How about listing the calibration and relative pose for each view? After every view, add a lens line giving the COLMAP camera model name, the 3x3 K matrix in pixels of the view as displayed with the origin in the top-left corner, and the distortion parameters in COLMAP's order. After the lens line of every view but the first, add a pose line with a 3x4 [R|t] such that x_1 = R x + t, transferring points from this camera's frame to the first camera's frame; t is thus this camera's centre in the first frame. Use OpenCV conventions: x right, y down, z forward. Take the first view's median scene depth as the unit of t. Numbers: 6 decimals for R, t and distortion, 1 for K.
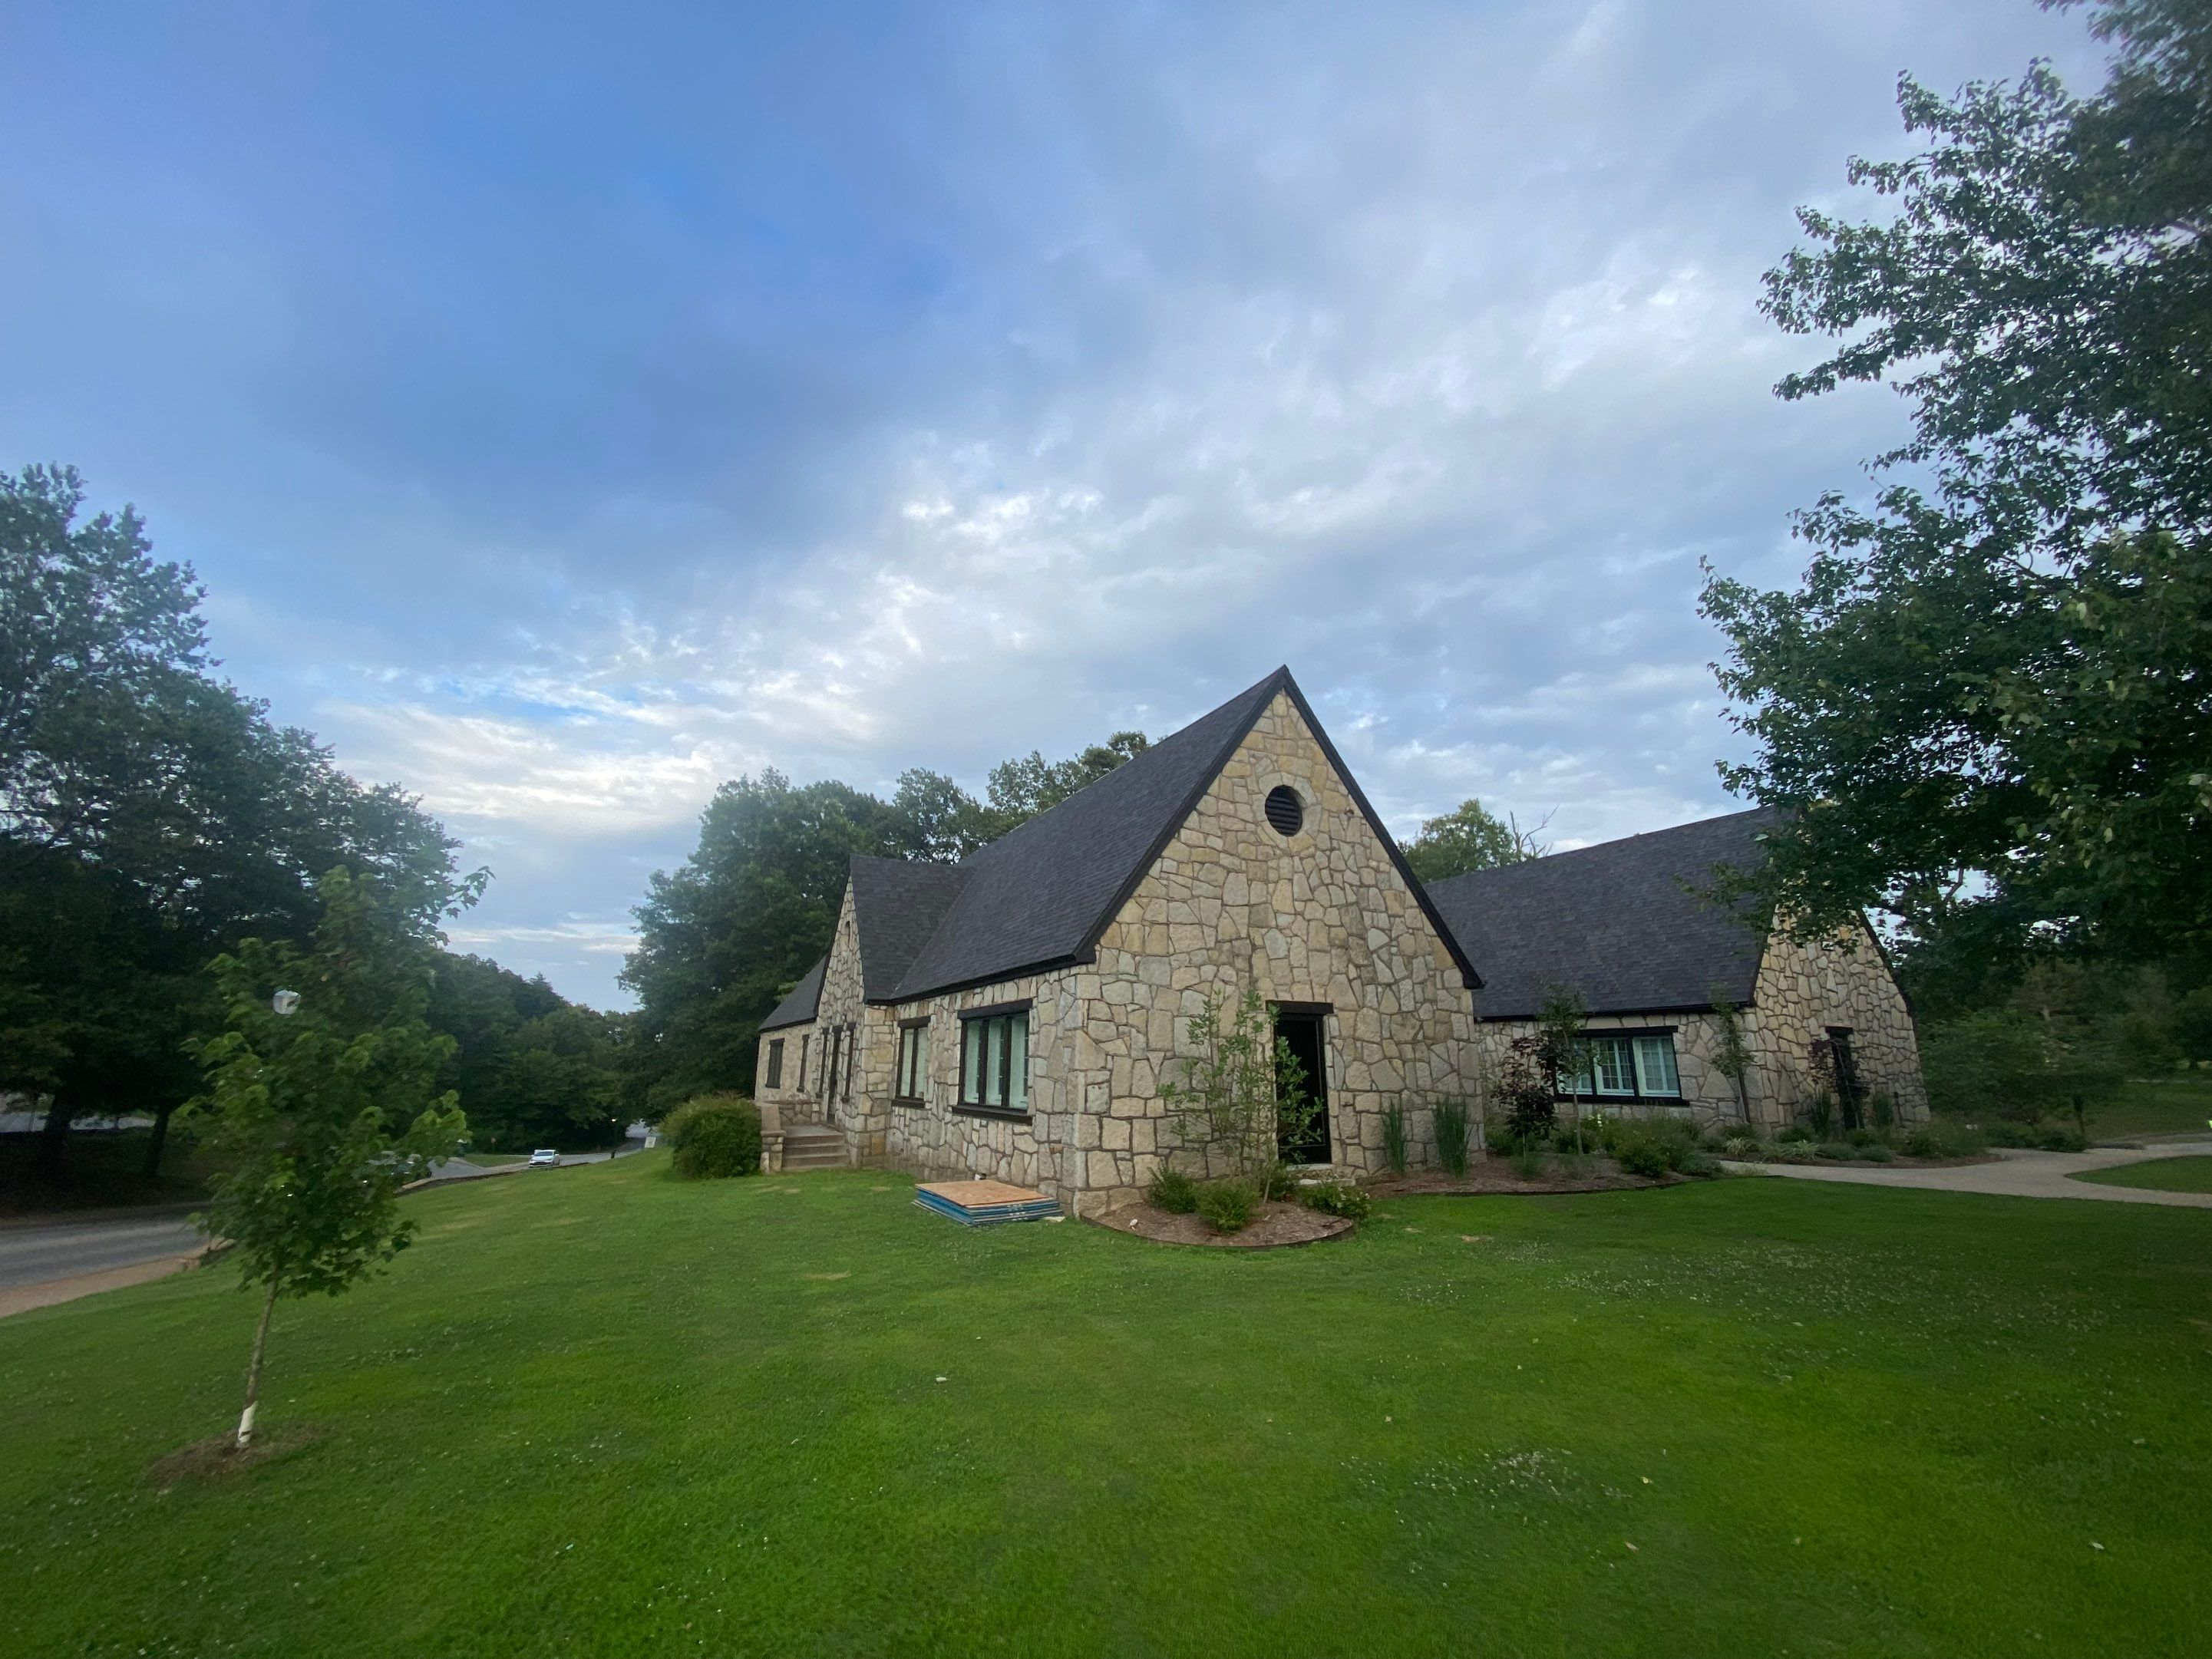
lens RADIAL K [[933.9, 0, 1076.2], [0, 933.9, 880.3], [0, 0, 1]] dist [0.050167, -0.045361]
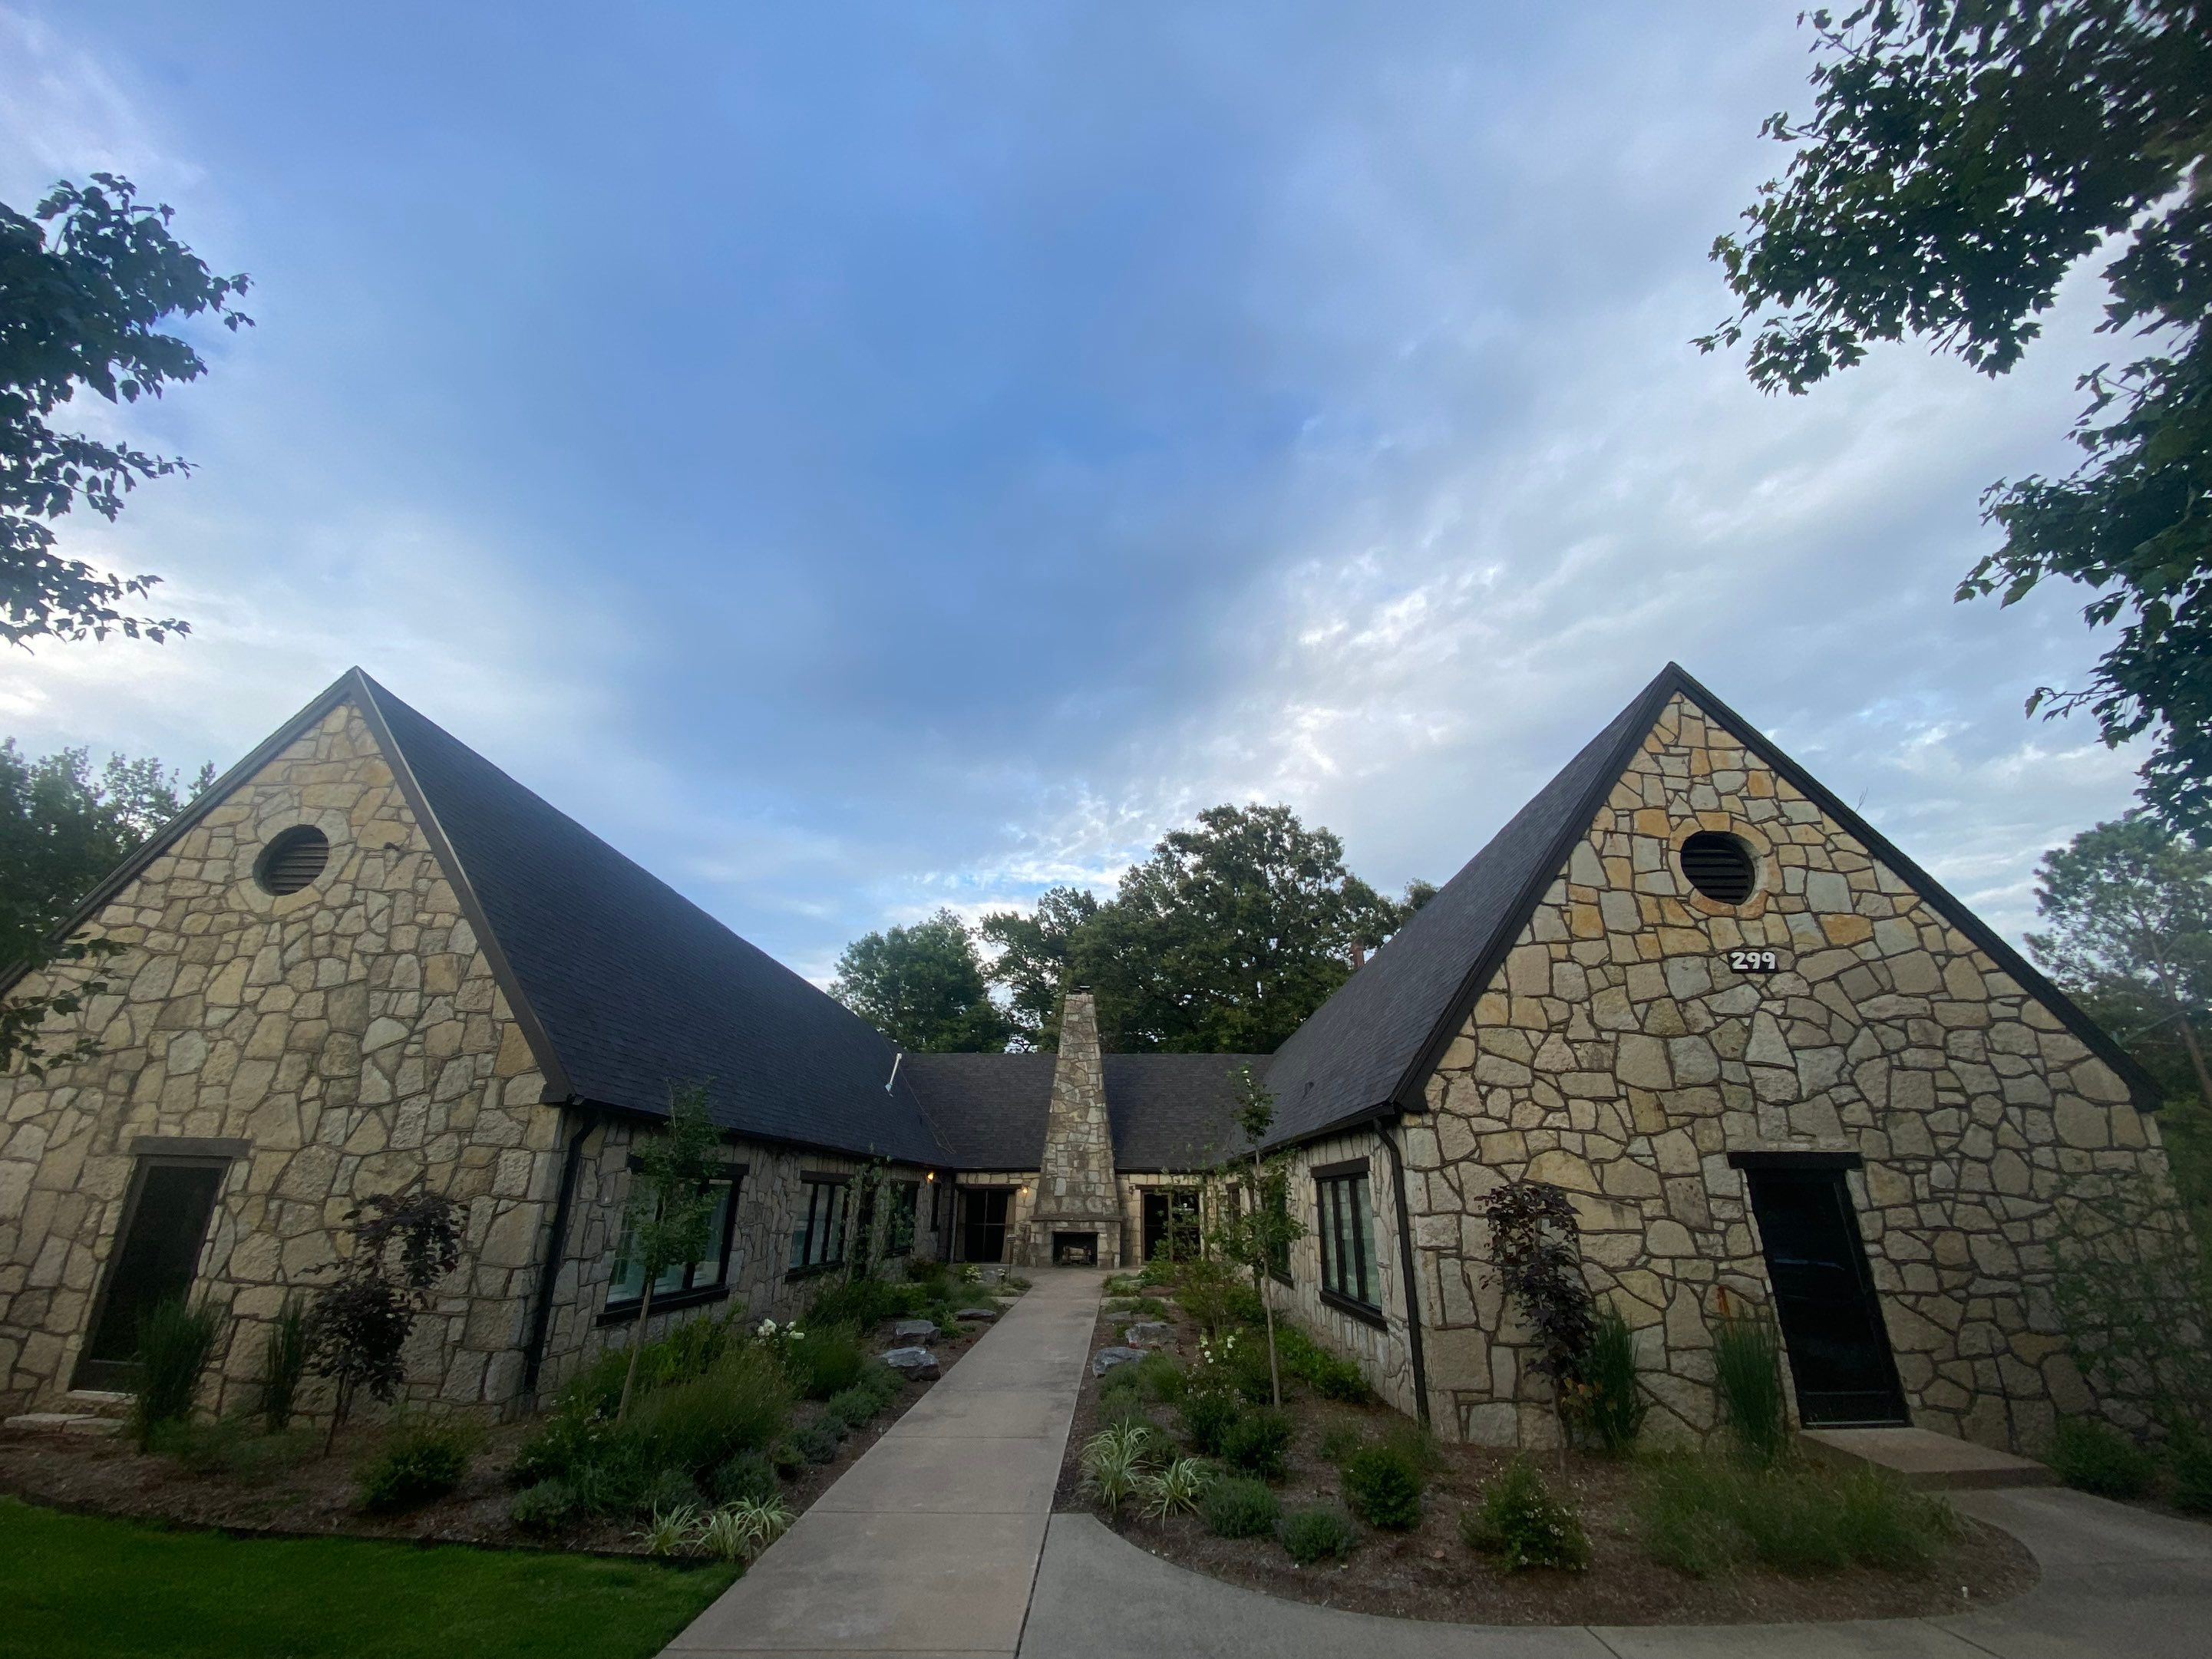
lens RADIAL K [[933.9, 0, 1076.2], [0, 933.9, 880.3], [0, 0, 1]] dist [0.050167, -0.045361]
pose [[0.868765, -0.157136, -0.469633, 0.740898], [0.090247, 0.982680, -0.161850, 0.075414], [0.486932, 0.098227, 0.867899, 0.468515]]
